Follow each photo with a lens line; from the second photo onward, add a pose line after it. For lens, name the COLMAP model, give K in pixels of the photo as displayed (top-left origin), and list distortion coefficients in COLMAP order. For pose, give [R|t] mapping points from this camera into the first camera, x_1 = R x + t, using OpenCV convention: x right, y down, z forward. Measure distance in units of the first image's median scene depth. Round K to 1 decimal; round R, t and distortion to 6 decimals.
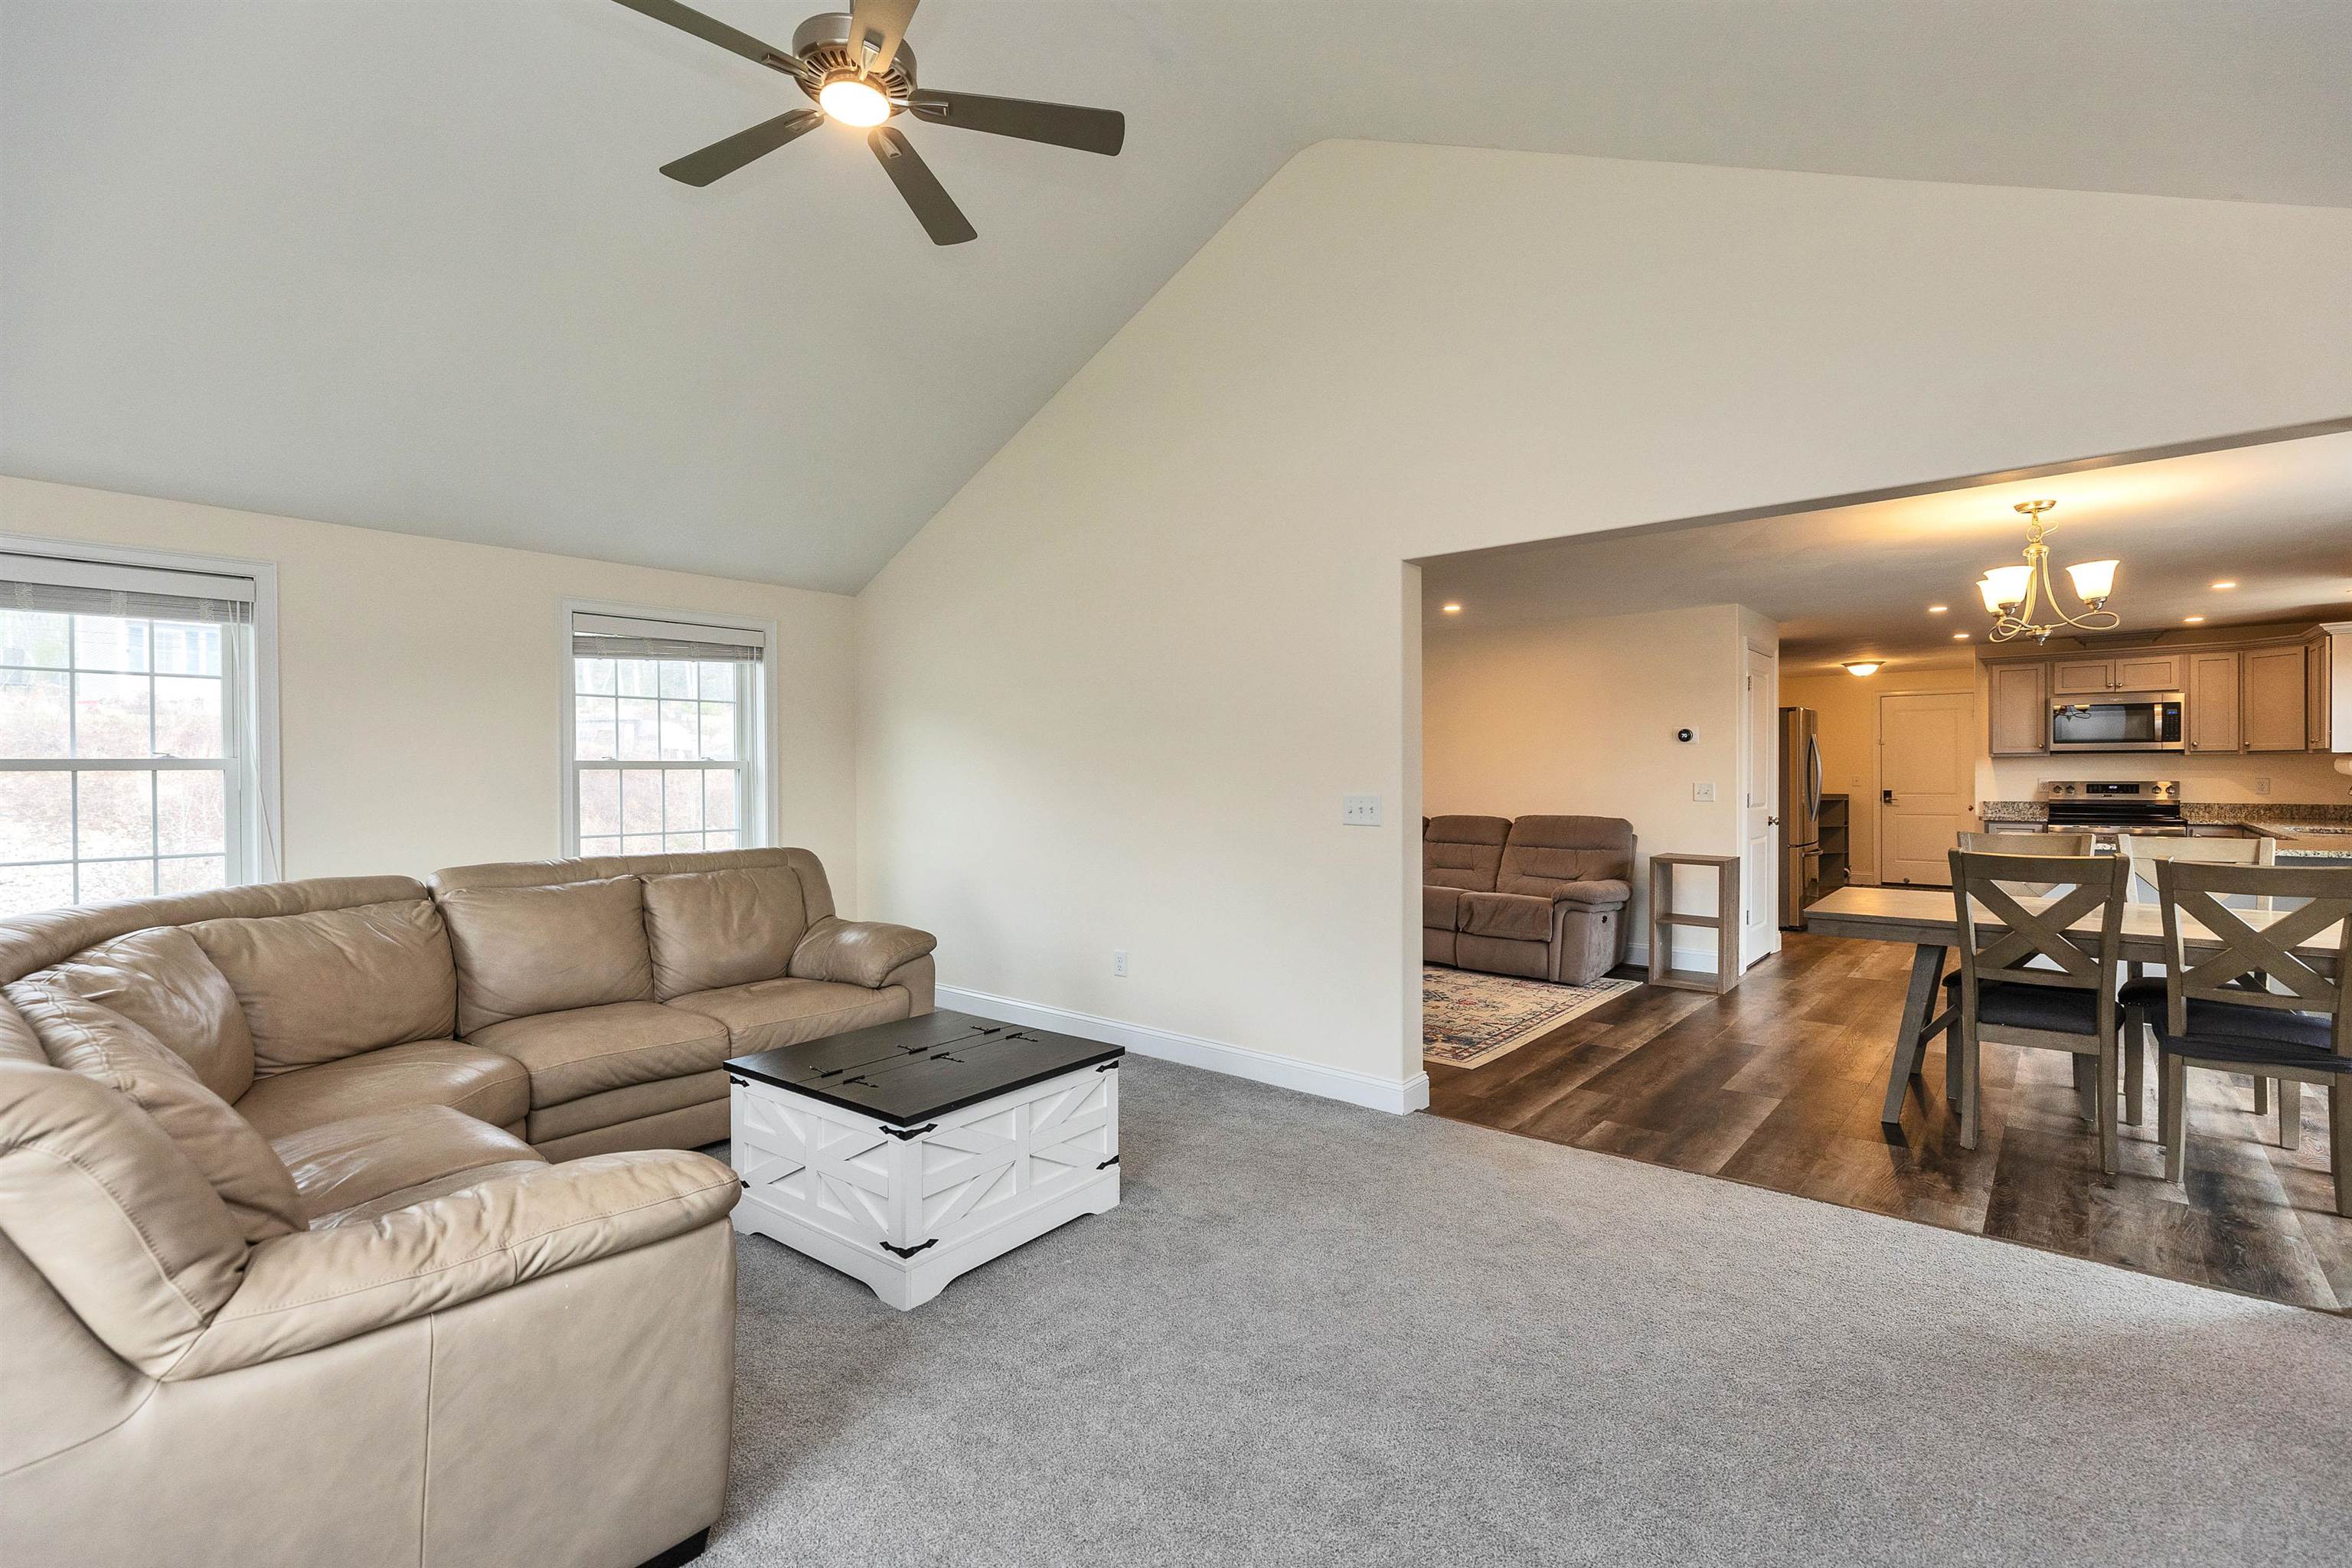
lens RADIAL K [[1059.3, 0, 1175.7], [0, 1059.3, 774.1], [0, 0, 1]] dist [-0.001726, 0.000878]
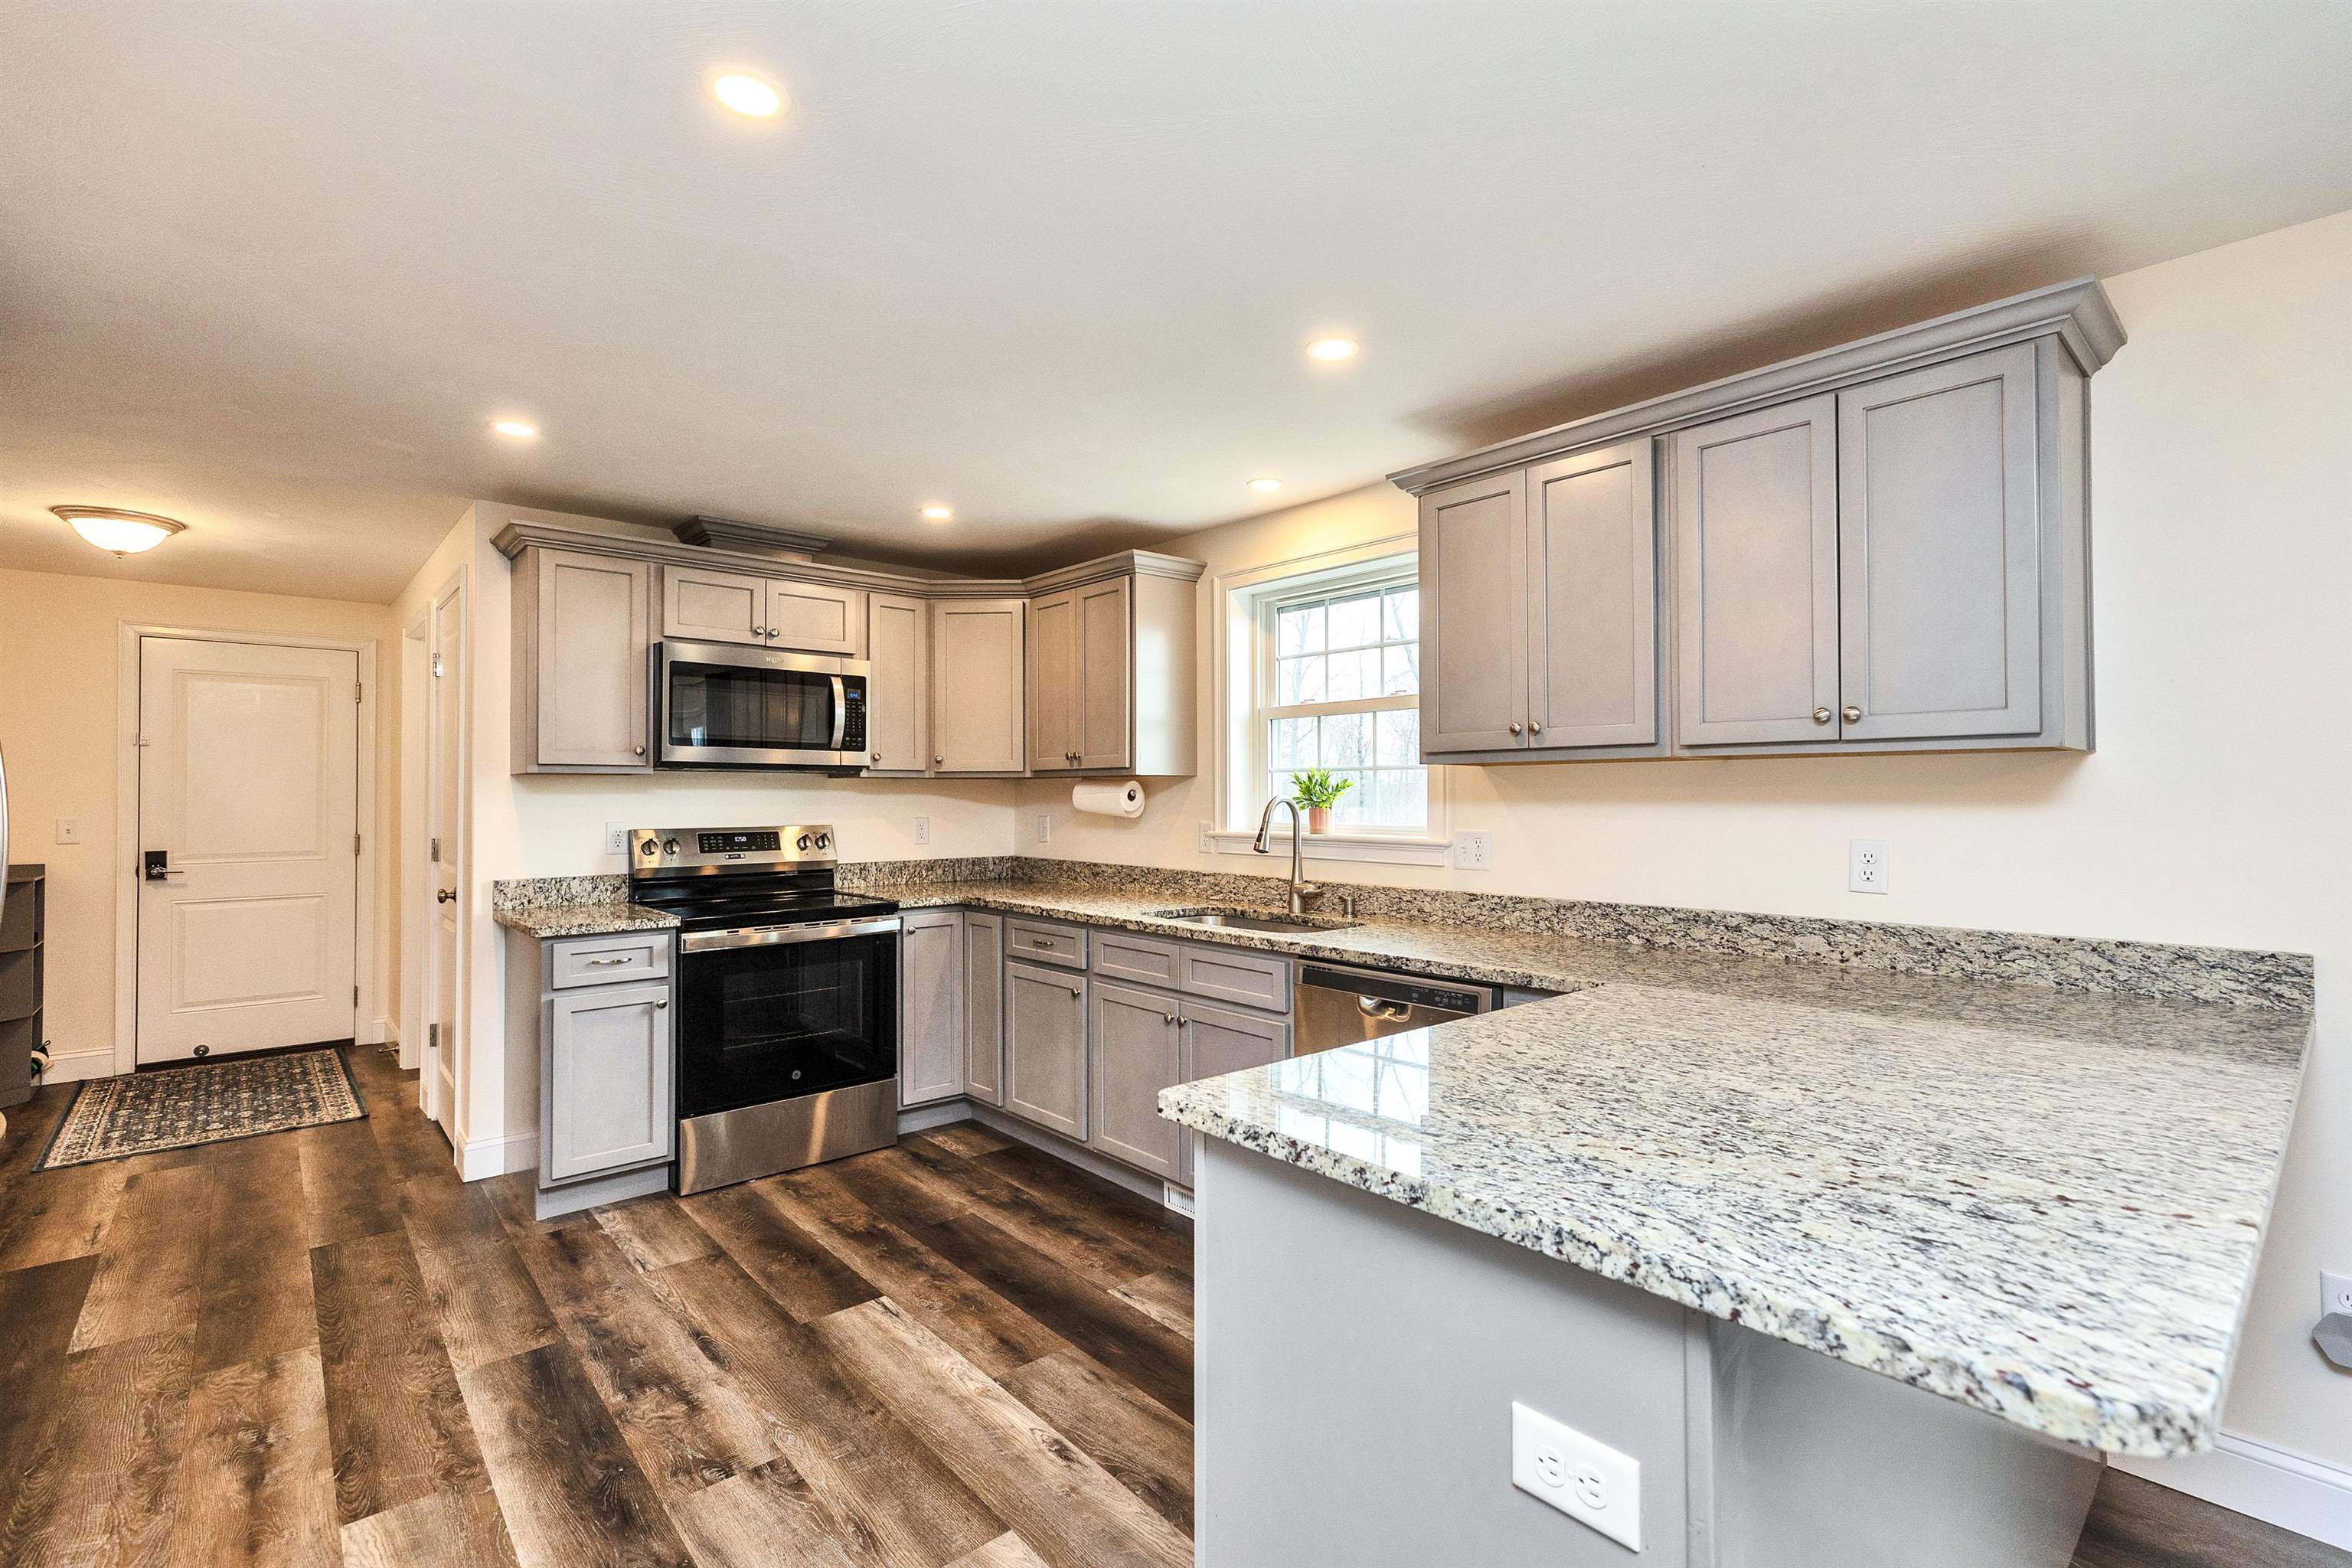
lens RADIAL K [[1059.3, 0, 1177.4], [0, 1059.3, 778.9], [0, 0, 1]] dist [-0.001726, 0.000878]
pose [[0.148902, 0.028080, 0.988453, 0.429292], [0.002927, 0.999580, -0.028837, -0.000855], [-0.988848, 0.007187, 0.148757, 0.735276]]
